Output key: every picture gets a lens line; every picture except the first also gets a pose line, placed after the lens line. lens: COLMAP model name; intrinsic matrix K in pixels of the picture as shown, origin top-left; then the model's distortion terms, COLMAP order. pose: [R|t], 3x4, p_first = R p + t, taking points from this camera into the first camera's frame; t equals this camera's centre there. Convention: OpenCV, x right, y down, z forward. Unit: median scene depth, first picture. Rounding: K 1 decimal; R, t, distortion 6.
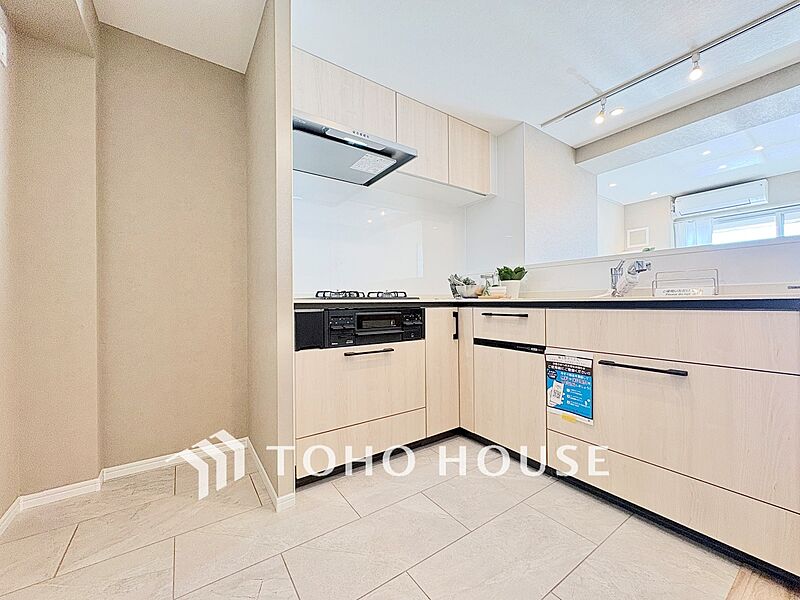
lens RADIAL K [[317.5, 0, 400.0], [0, 317.5, 300.0], [0, 0, 1]] dist [-0.001341, -0.000060]
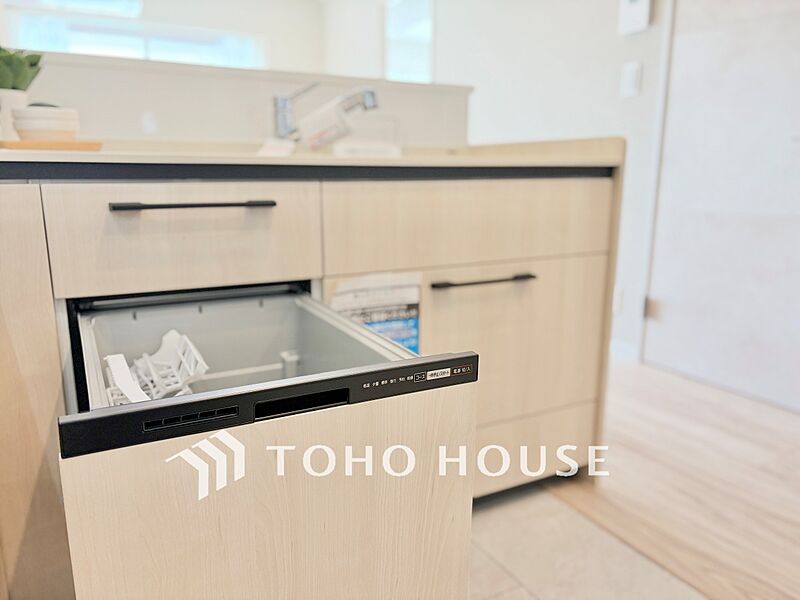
lens RADIAL K [[621.5, 0, 400.0], [0, 621.5, 300.0], [0, 0, 1]] dist [0.001766, -0.002281]
pose [[0.113882, -0.204323, 0.972257, -0.326922], [-0.015249, 0.978149, 0.207347, 0.007958], [-0.993377, -0.038439, 0.108278, 0.858093]]
